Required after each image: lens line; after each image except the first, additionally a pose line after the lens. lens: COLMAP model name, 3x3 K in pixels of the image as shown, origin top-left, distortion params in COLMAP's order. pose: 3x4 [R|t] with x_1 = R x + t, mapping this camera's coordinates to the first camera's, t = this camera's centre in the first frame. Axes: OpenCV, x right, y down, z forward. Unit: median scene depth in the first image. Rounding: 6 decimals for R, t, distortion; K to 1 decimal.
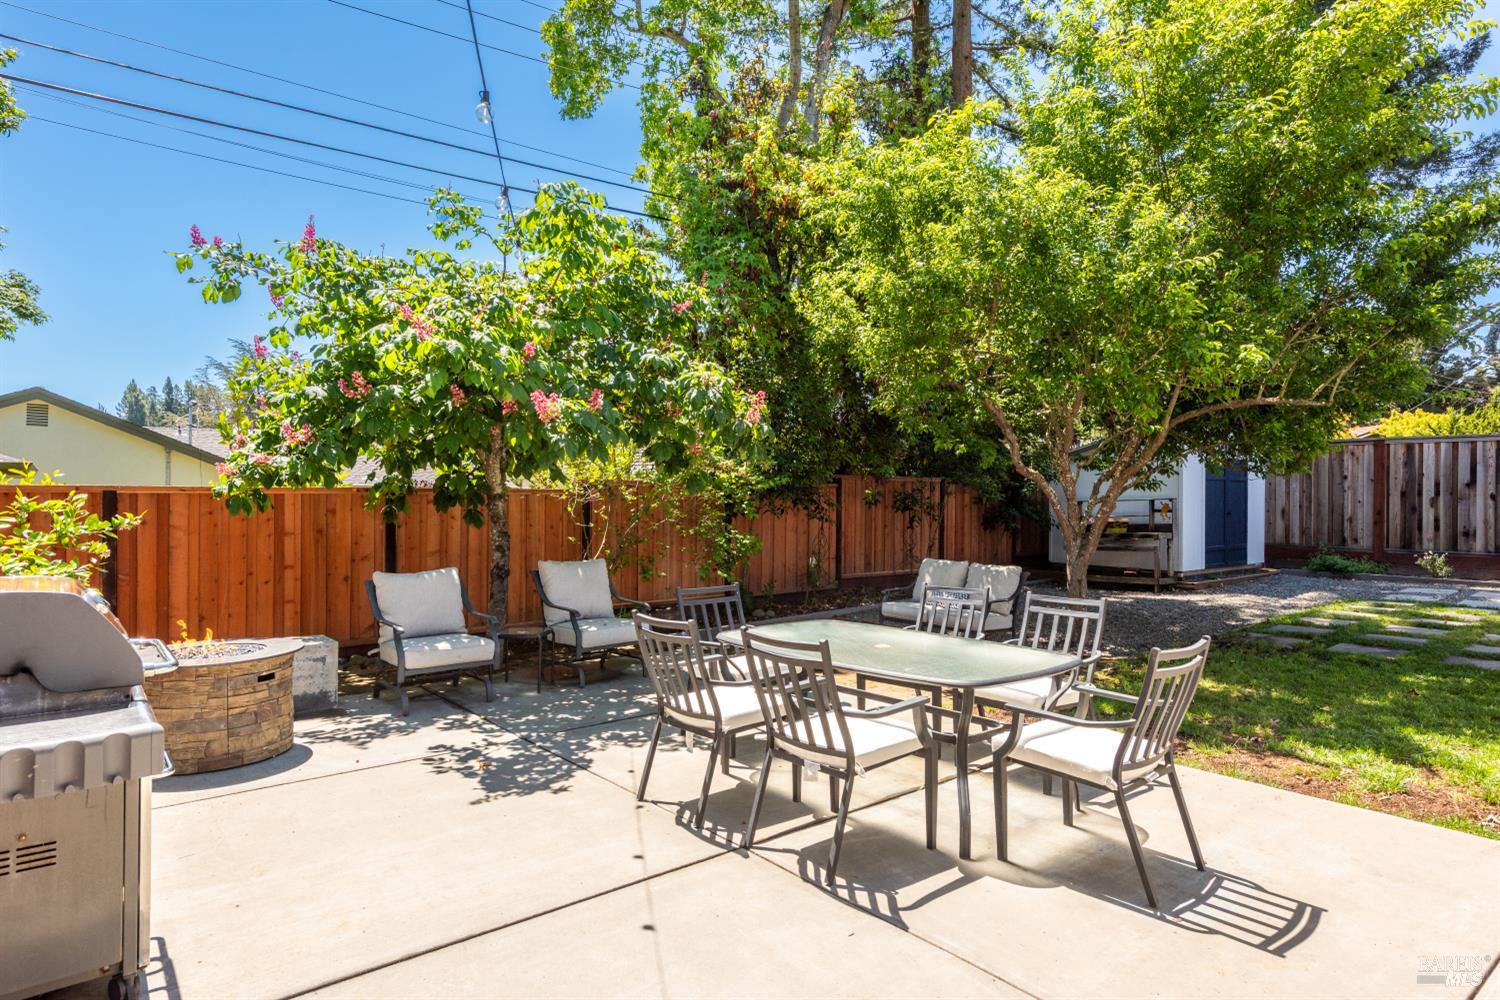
lens RADIAL K [[880.0, 0, 750.2], [0, 880.0, 494.7], [0, 0, 1]] dist [0.003095, 0.001340]
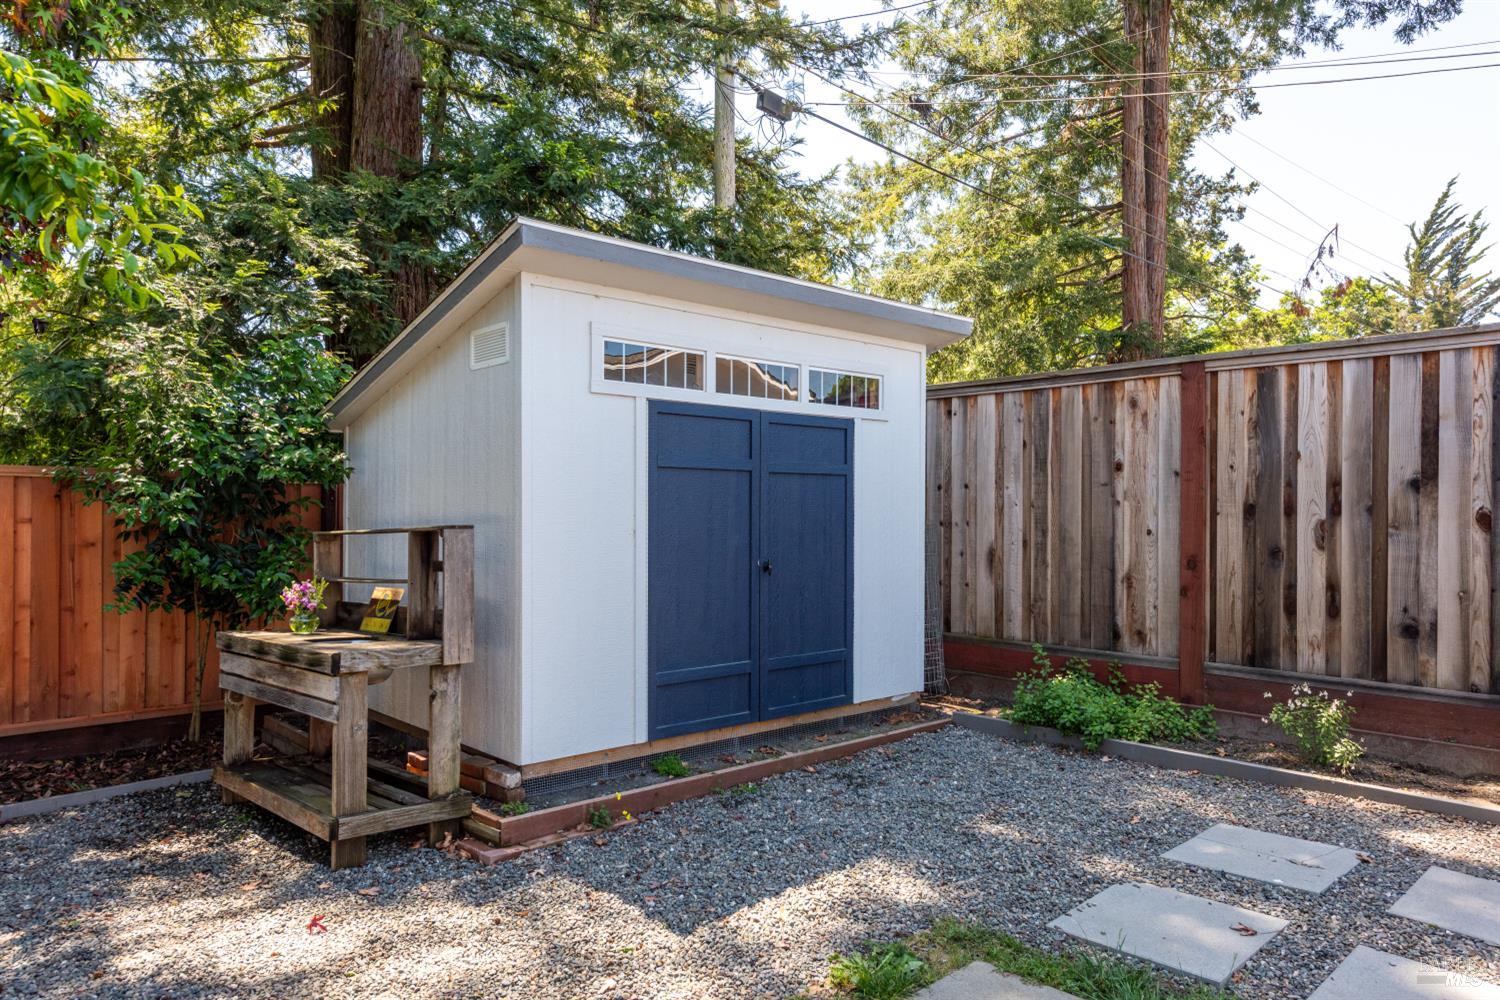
lens RADIAL K [[1049.5, 0, 750.3], [0, 1049.5, 507.6], [0, 0, 1]] dist [-0.001909, -0.001992]
pose [[0.994037, 0.012180, 0.108364, 0.503922], [-0.010693, 0.999841, -0.014290, 0.006020], [-0.108521, 0.013046, 0.994009, 0.612784]]
